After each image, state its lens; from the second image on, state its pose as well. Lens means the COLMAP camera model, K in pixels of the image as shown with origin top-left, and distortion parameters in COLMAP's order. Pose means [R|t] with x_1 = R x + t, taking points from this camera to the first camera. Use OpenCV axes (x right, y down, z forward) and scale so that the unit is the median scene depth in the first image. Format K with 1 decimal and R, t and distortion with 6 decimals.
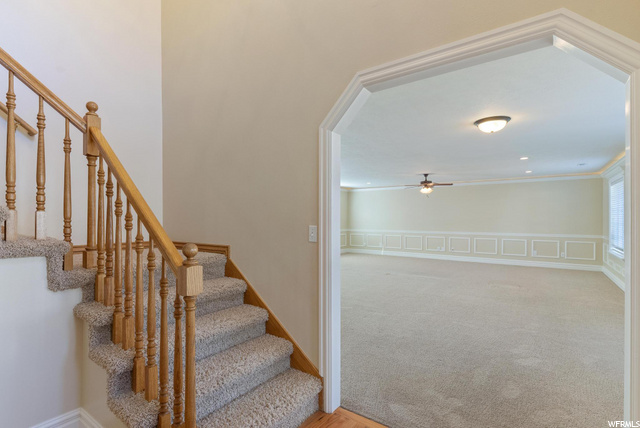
lens RADIAL K [[308.9, 0, 320.0], [0, 308.9, 214.0], [0, 0, 1]] dist [0.001147, -0.000146]
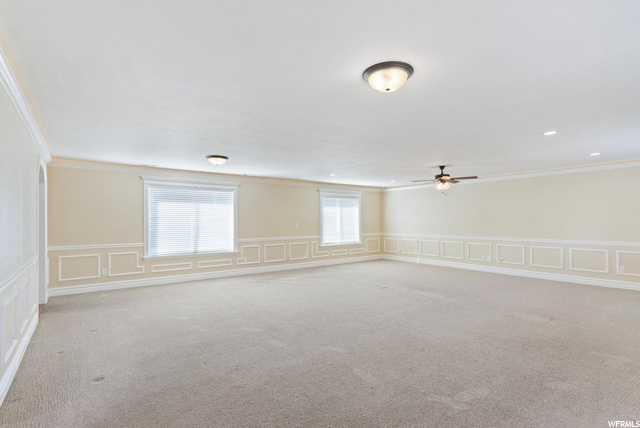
lens RADIAL K [[303.2, 0, 306.6], [0, 303.2, 211.8], [0, 0, 1]] dist [0.000445, 0.000069]
pose [[0.955013, -0.012672, -0.296292, 0.184075], [0.007442, 0.999796, -0.018770, 0.002383], [0.296469, 0.015721, 0.954913, 0.105873]]
